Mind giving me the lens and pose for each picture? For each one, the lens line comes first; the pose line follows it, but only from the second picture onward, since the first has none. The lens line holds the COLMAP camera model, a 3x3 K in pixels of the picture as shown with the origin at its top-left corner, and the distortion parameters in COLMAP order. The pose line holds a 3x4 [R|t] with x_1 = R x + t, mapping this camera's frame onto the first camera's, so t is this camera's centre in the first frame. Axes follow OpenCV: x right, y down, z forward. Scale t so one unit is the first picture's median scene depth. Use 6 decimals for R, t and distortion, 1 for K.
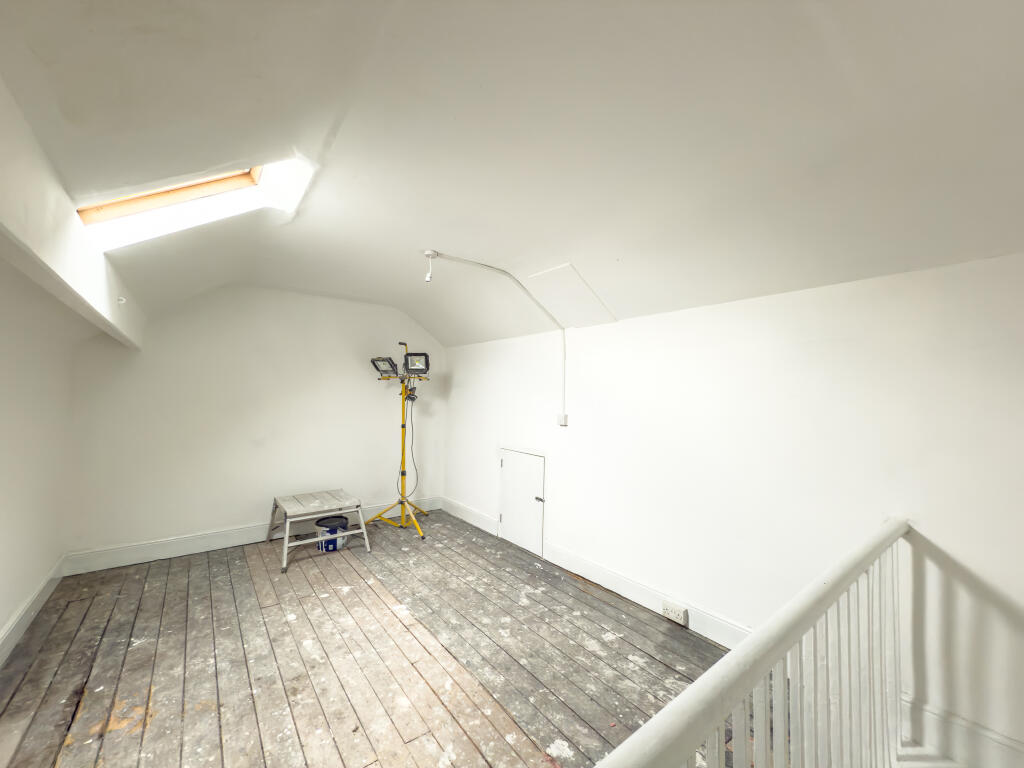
lens RADIAL K [[413.2, 0, 513.0], [0, 413.2, 384.6], [0, 0, 1]] dist [0.003651, 0.000231]
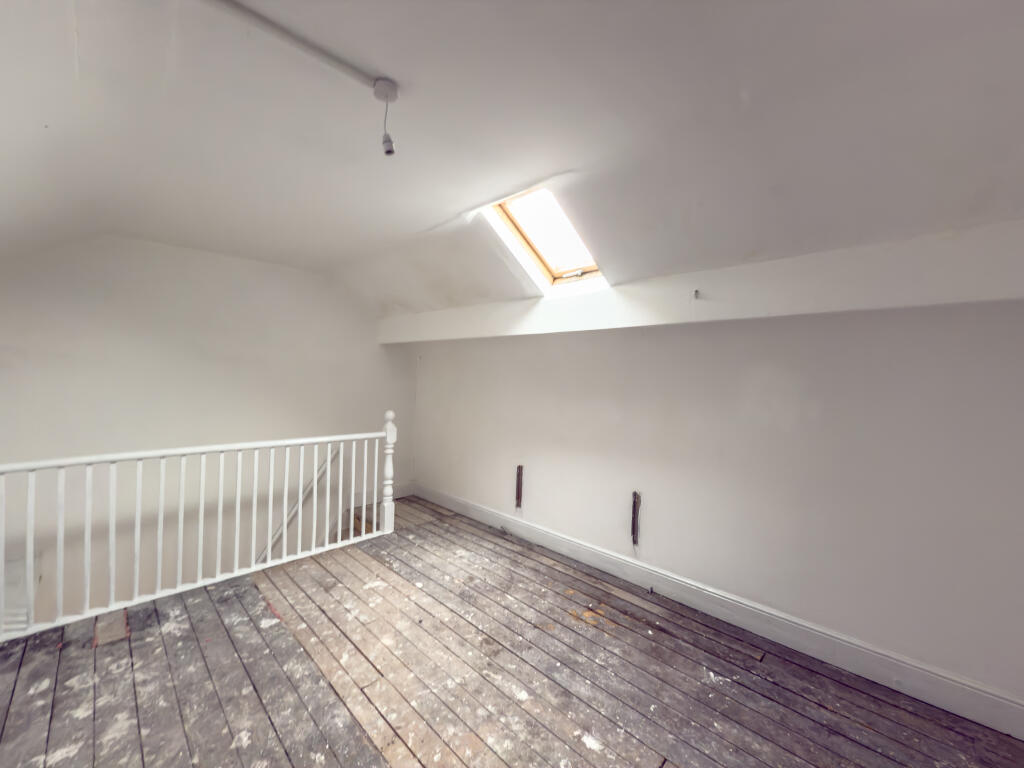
lens RADIAL K [[413.2, 0, 511.6], [0, 413.2, 384.7], [0, 0, 1]] dist [0.003651, 0.000231]
pose [[-0.990677, -0.034215, -0.131862, -0.381533], [-0.033662, 0.999413, -0.006420, 0.037757], [0.132004, -0.001922, -0.991247, 1.943165]]
